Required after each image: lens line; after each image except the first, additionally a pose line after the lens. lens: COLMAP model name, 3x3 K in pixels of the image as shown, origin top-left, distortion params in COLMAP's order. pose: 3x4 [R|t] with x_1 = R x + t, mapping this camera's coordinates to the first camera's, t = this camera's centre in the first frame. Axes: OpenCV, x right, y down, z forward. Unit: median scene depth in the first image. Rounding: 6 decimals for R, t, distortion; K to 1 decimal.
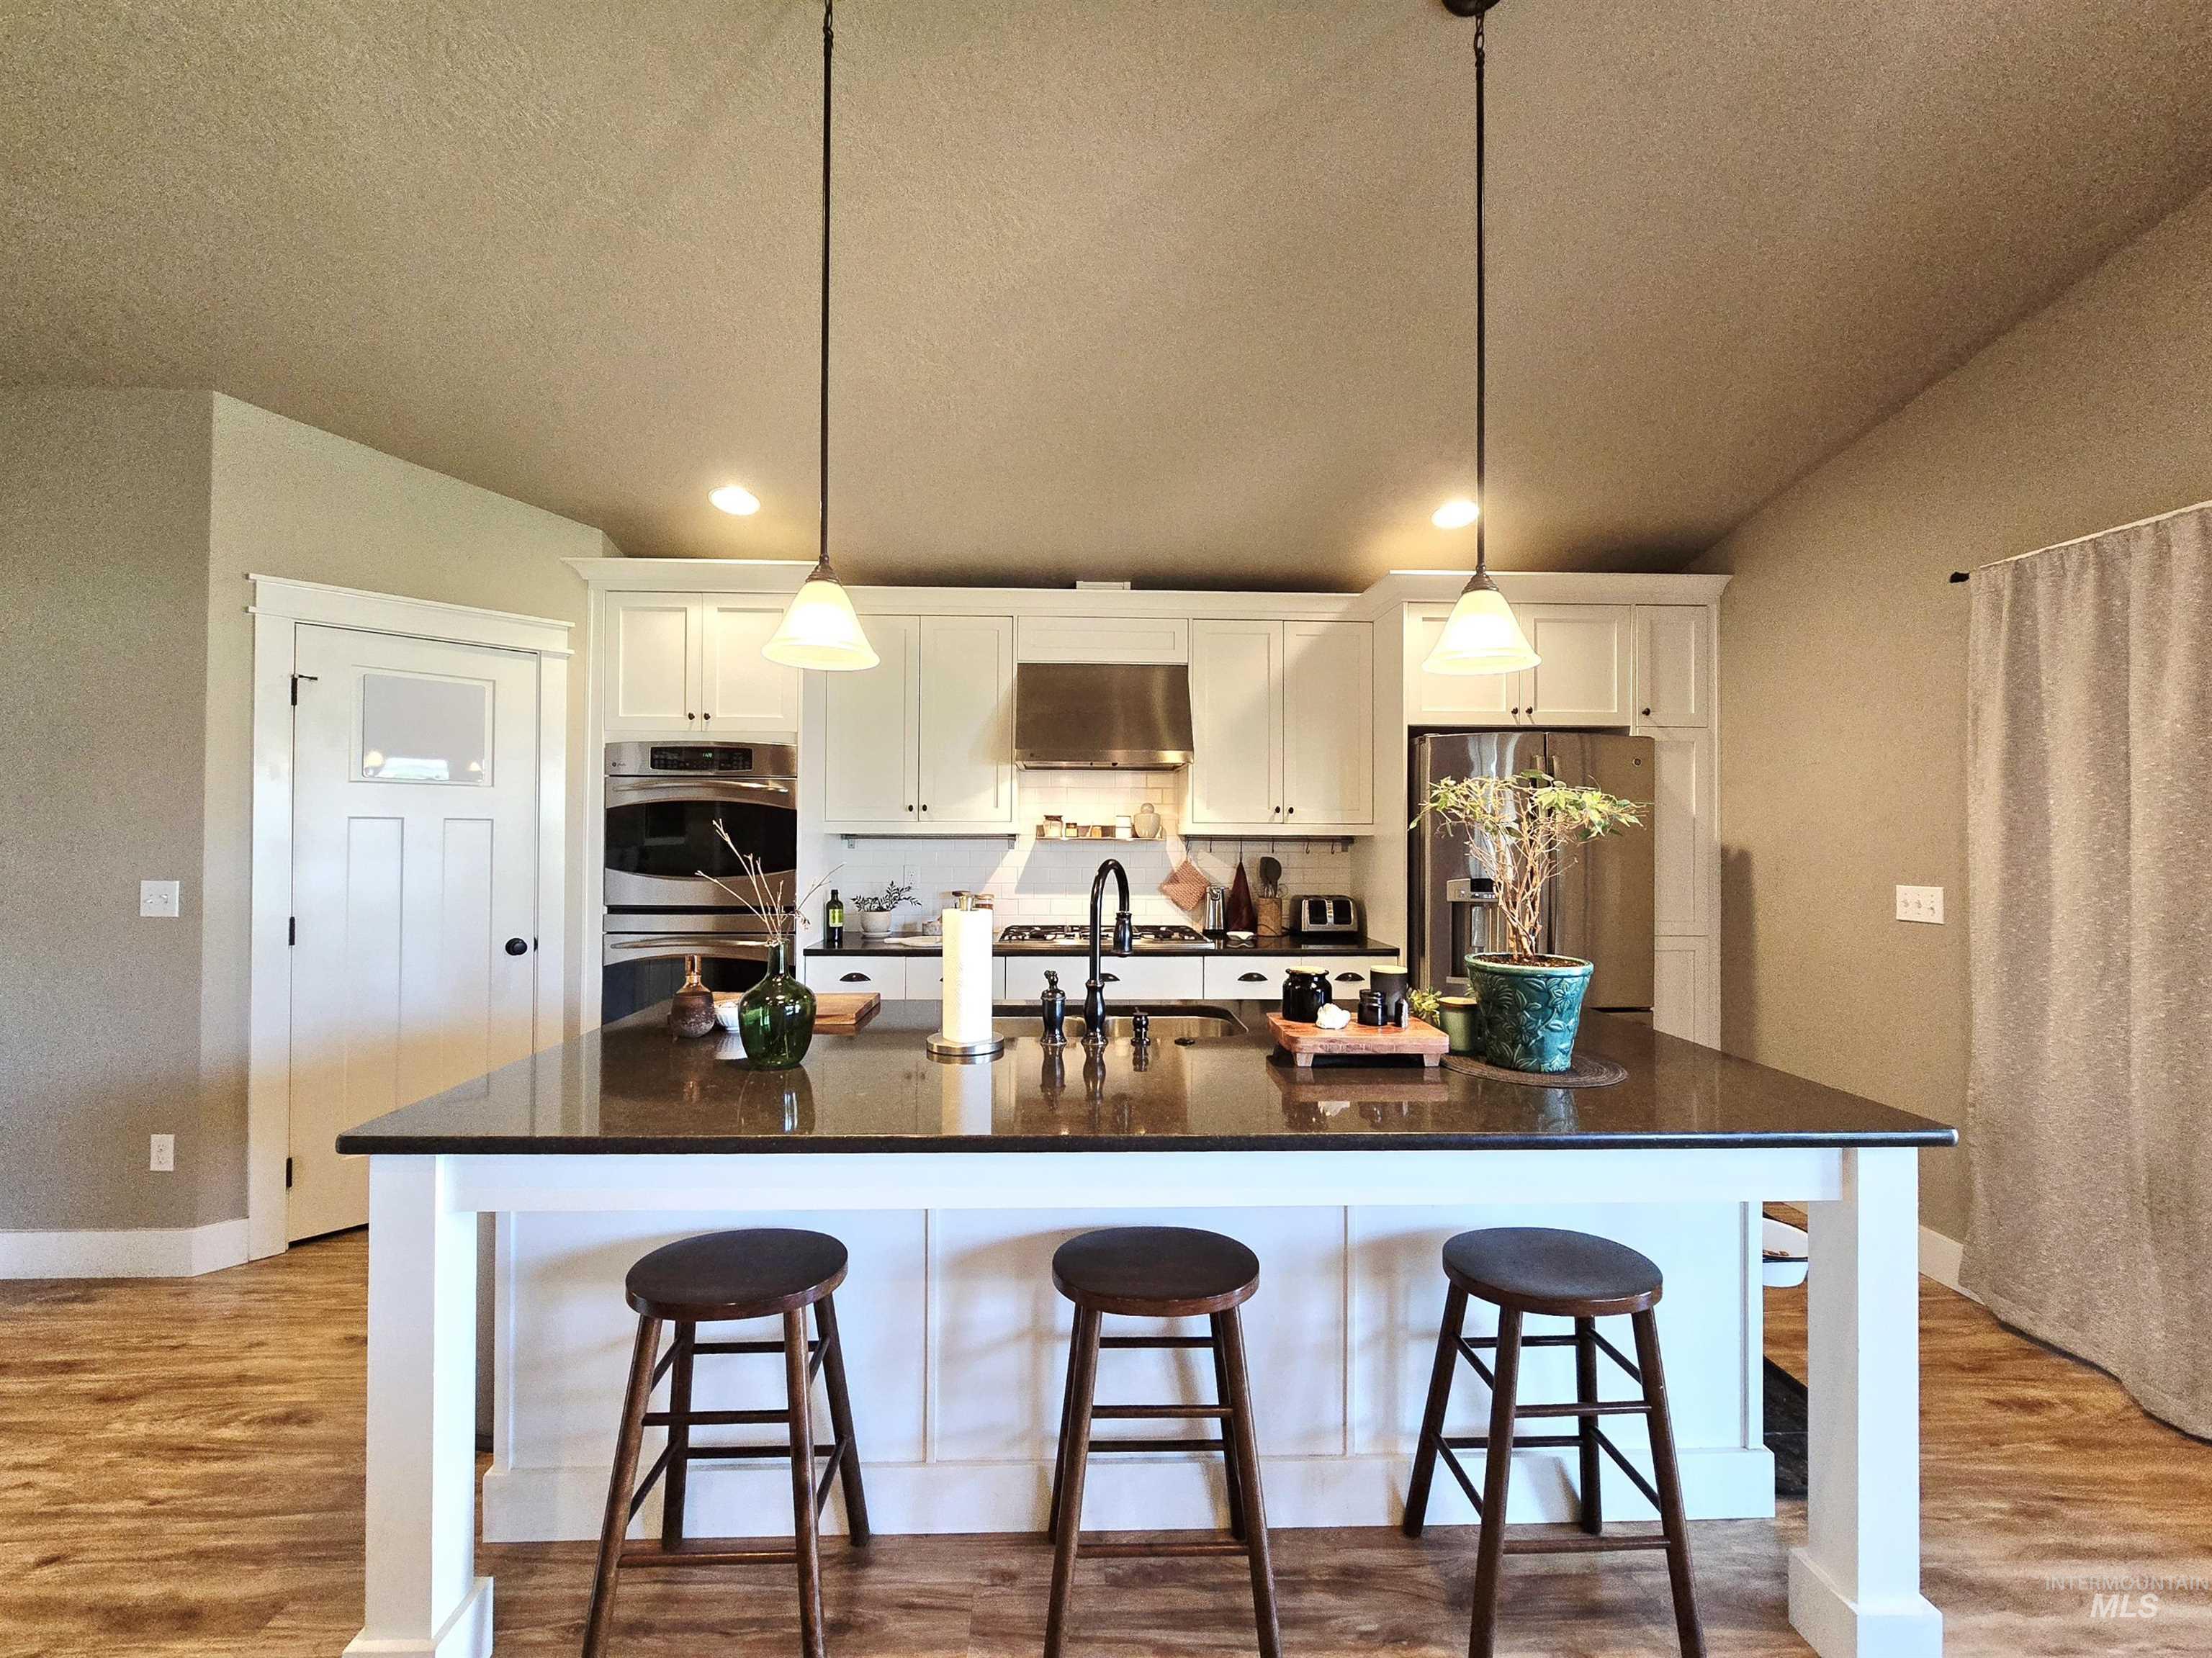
lens RADIAL K [[911.1, 0, 1096.8], [0, 911.1, 837.0], [0, 0, 1]] dist [-0.008984, 0.002067]
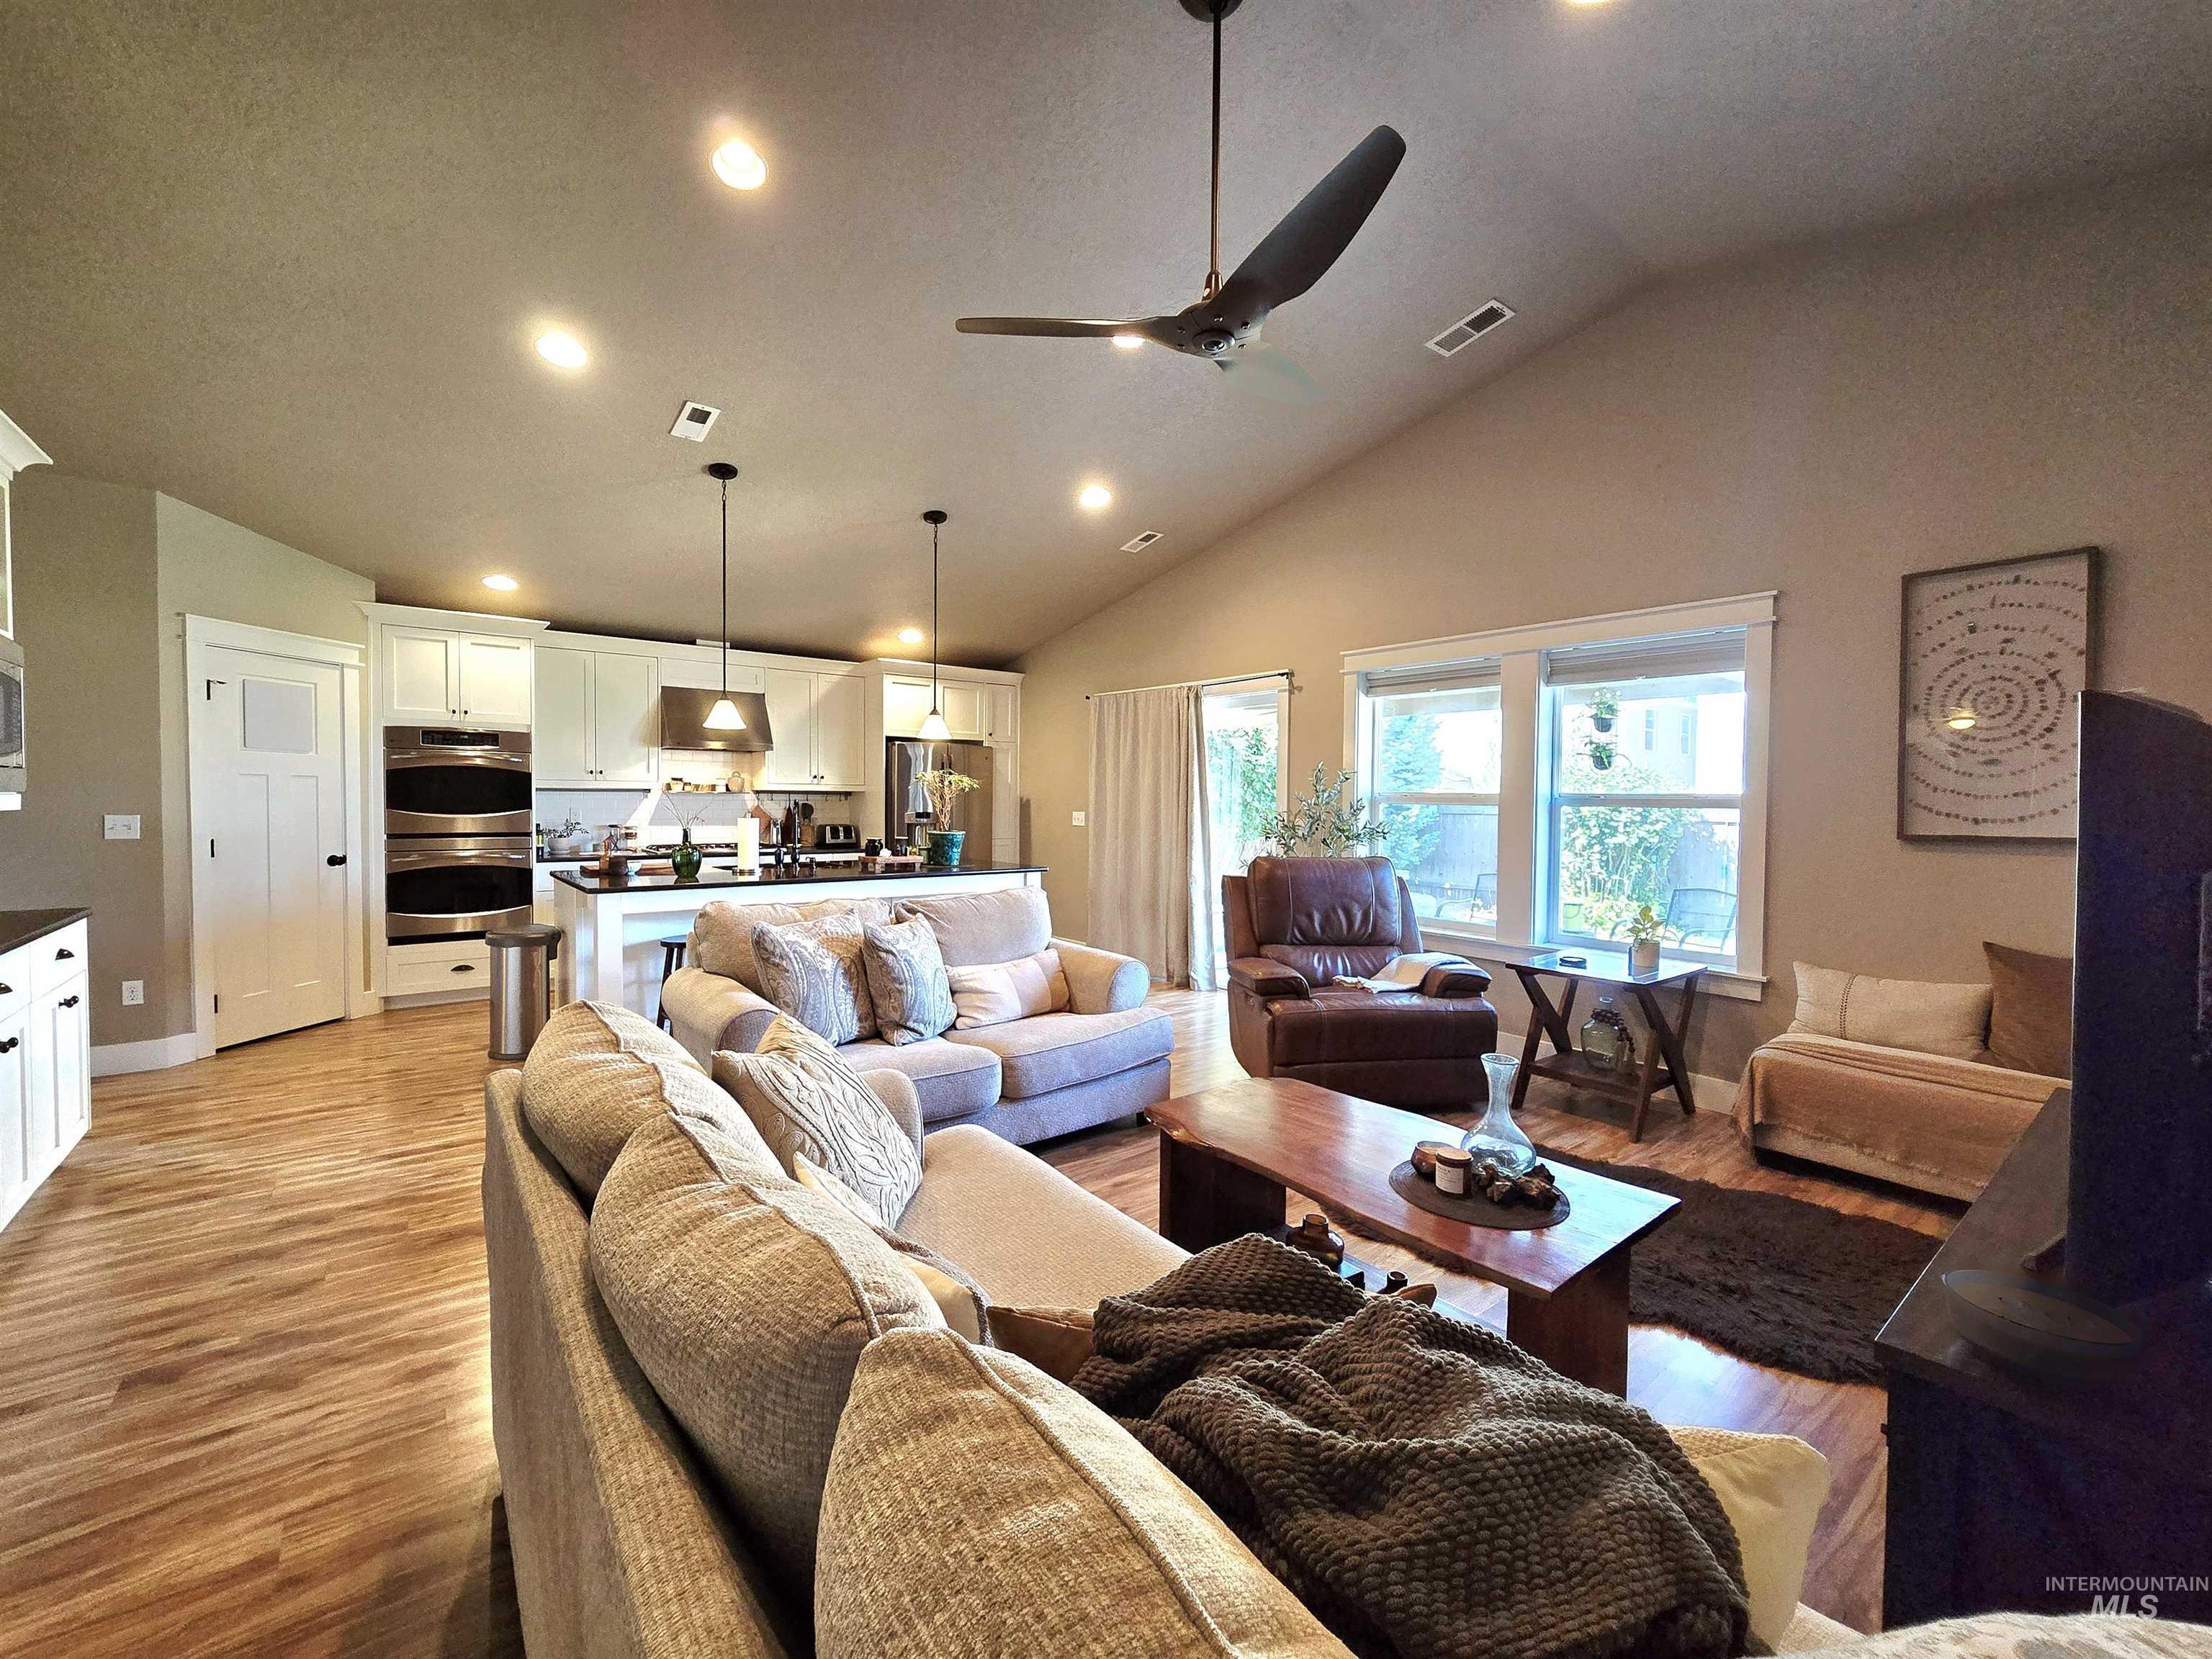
lens RADIAL K [[911.1, 0, 1100.4], [0, 911.1, 828.9], [0, 0, 1]] dist [-0.008984, 0.002067]
pose [[0.805359, -0.017064, 0.592541, -0.462250], [-0.005771, 0.999313, 0.036622, 0.004990], [-0.592759, -0.032913, 0.804707, -0.886928]]
